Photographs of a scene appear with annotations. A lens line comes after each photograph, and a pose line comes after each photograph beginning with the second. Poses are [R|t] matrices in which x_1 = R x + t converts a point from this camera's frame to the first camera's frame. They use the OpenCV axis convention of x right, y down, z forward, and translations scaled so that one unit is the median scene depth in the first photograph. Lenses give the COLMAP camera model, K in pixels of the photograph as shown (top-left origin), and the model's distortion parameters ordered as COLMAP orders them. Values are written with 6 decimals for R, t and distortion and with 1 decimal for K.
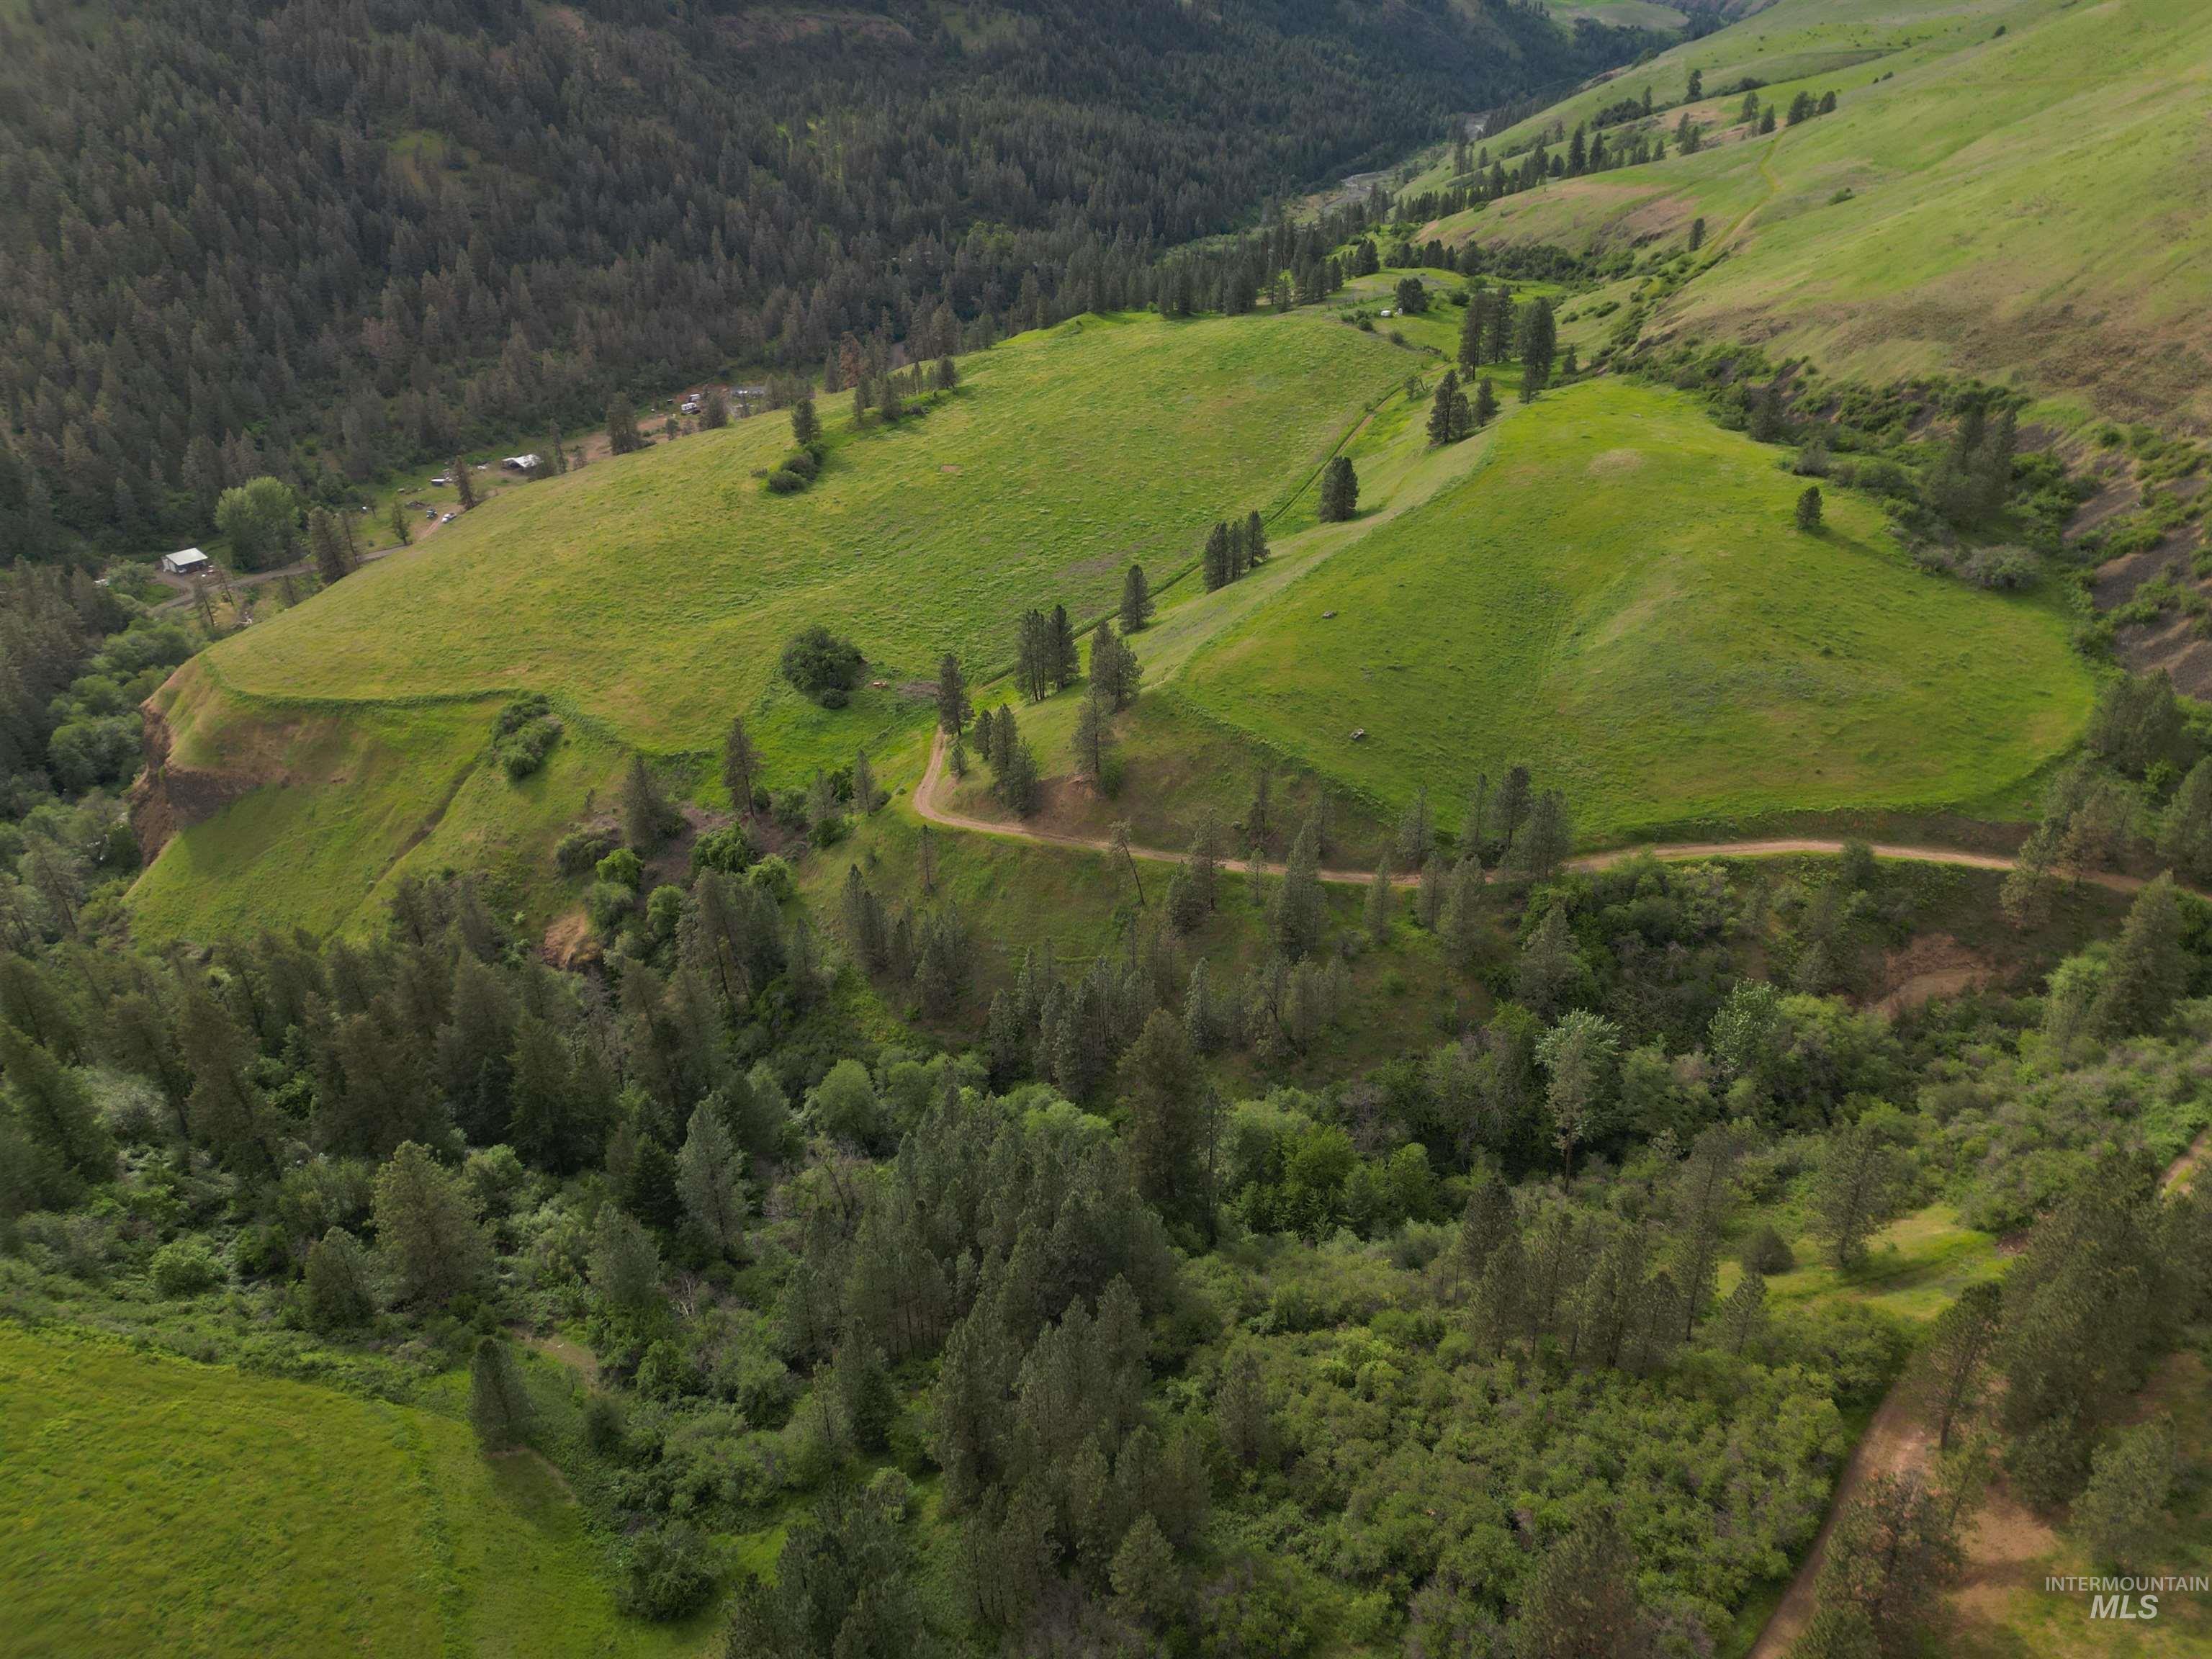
lens RADIAL K [[1529.9, 0, 1101.7], [0, 1529.9, 833.5], [0, 0, 1]] dist [0.074679, -0.066654]
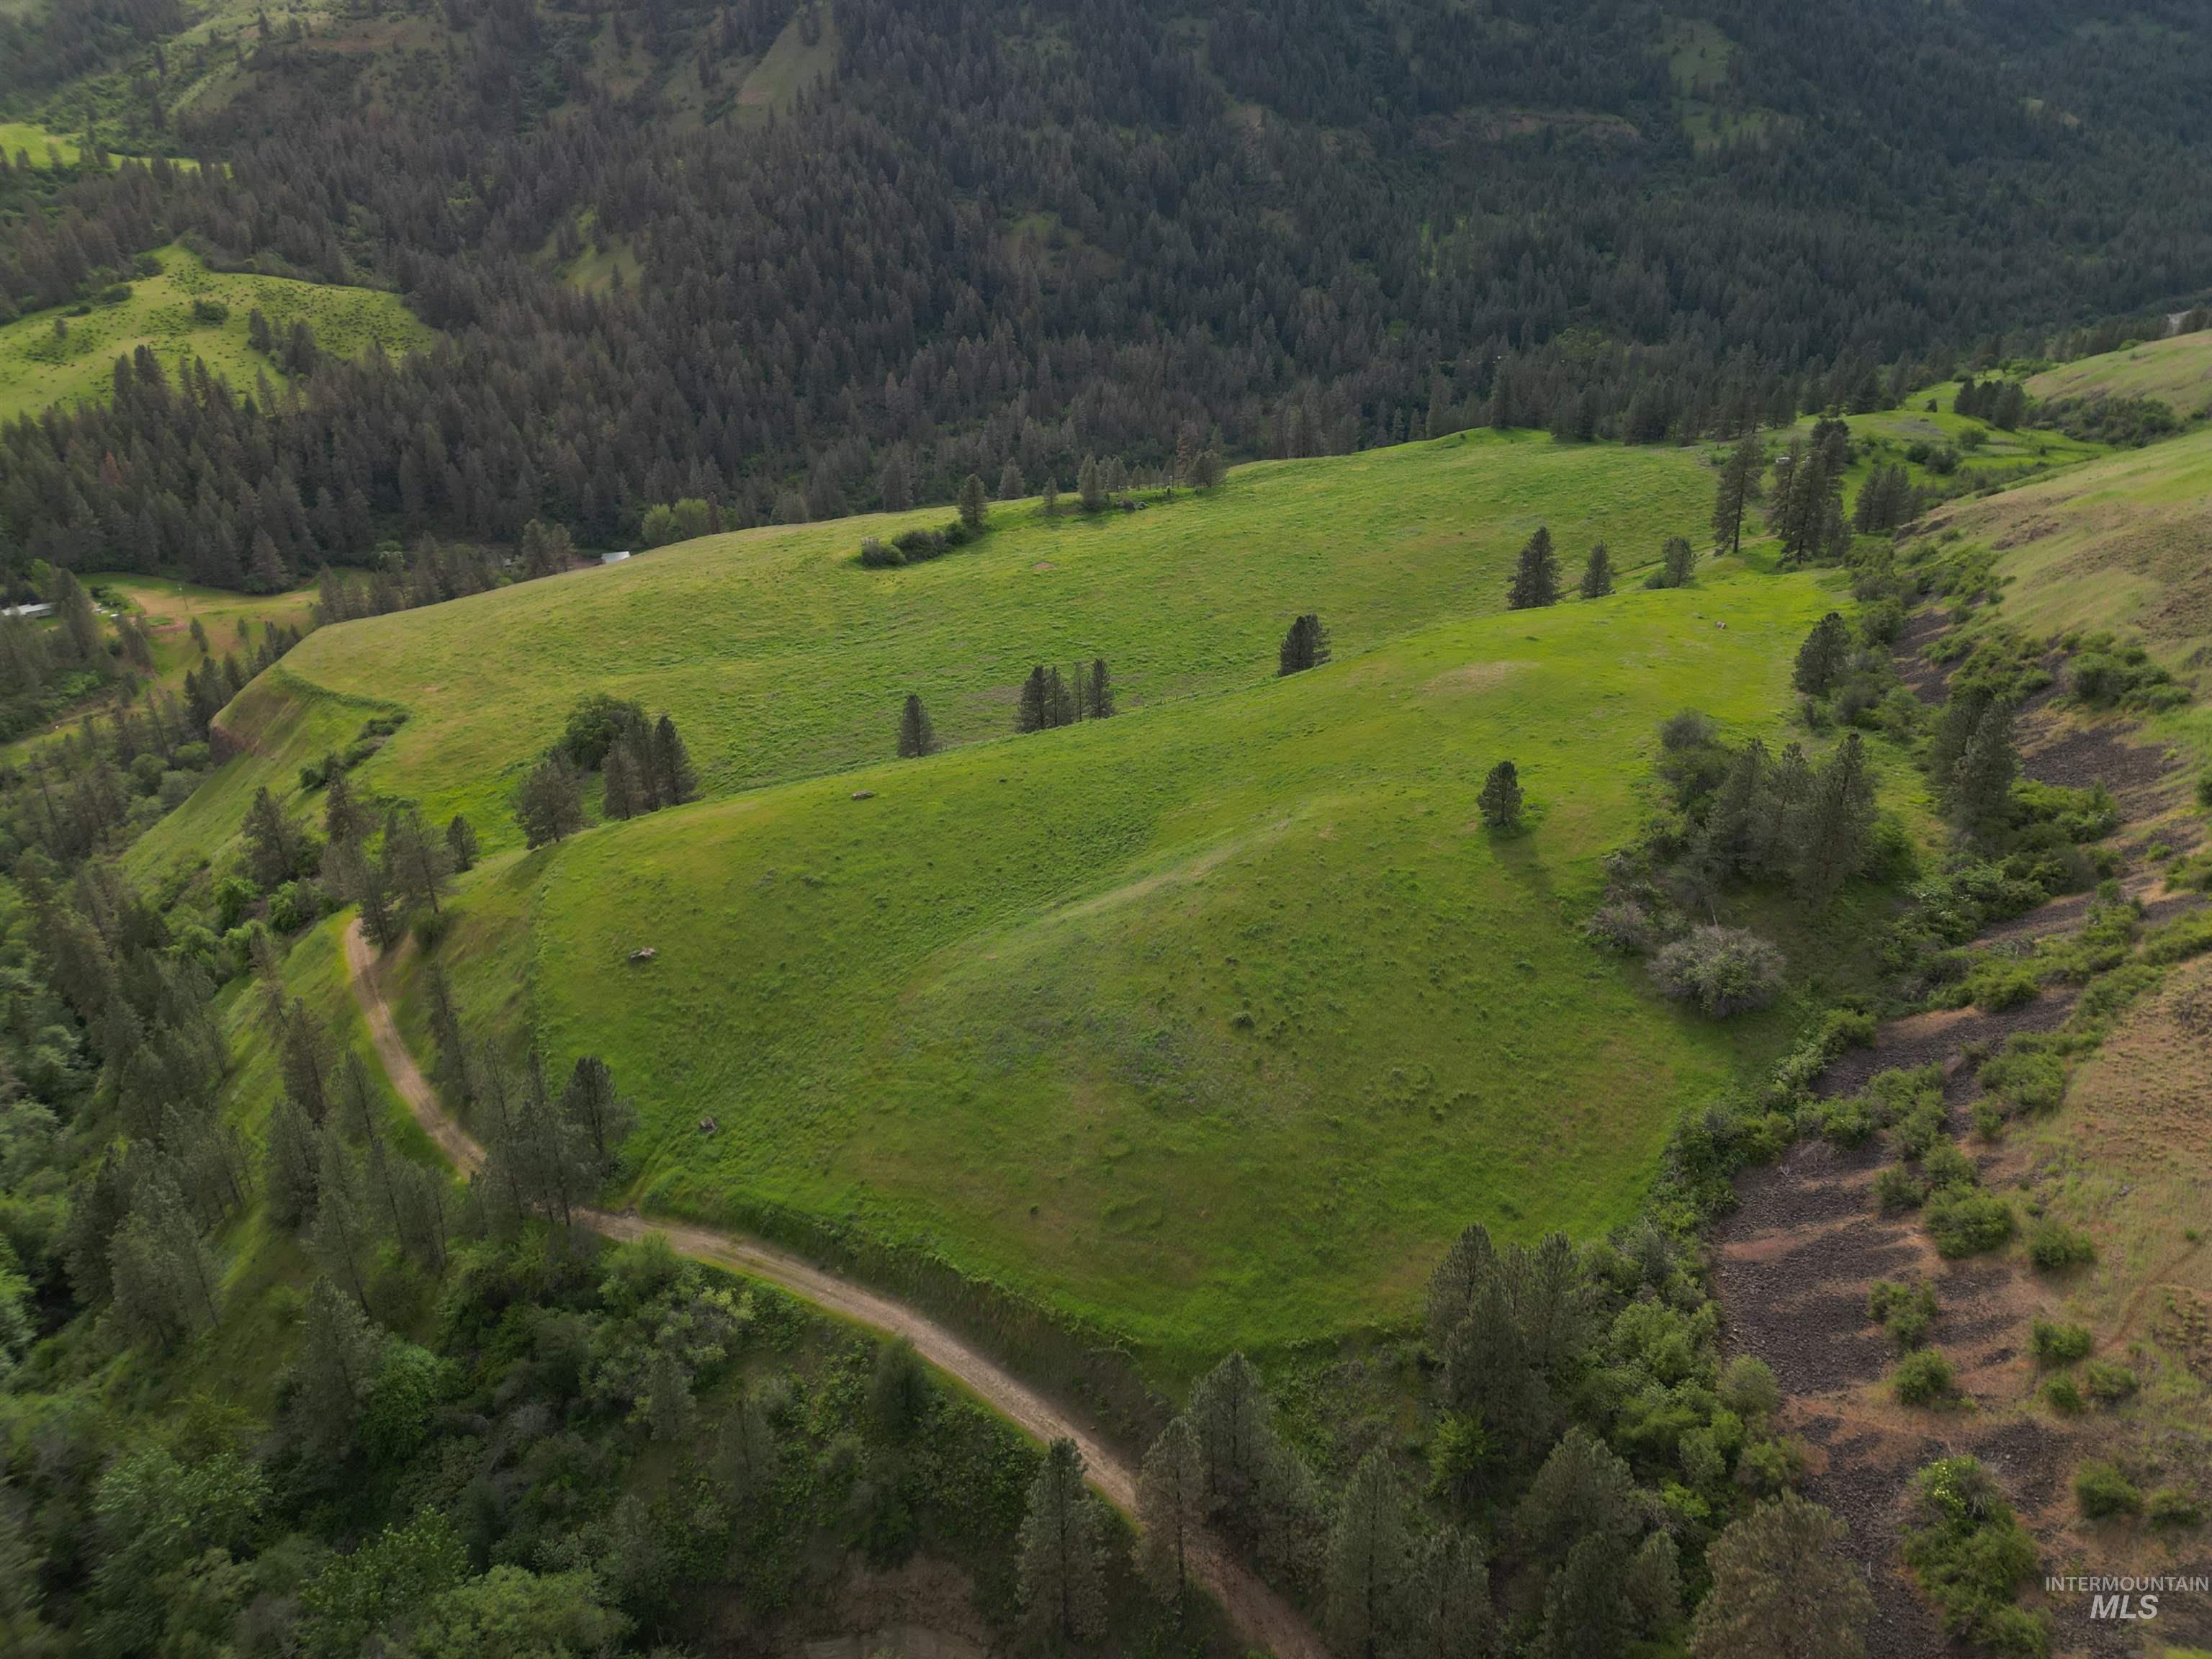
lens RADIAL K [[1529.9, 0, 1101.7], [0, 1529.9, 833.5], [0, 0, 1]] dist [0.074679, -0.066654]
pose [[0.861352, 0.220253, -0.457778, 0.475828], [-0.247089, 0.968992, 0.001295, -0.123602], [0.443869, 0.111996, 0.889066, 0.307638]]
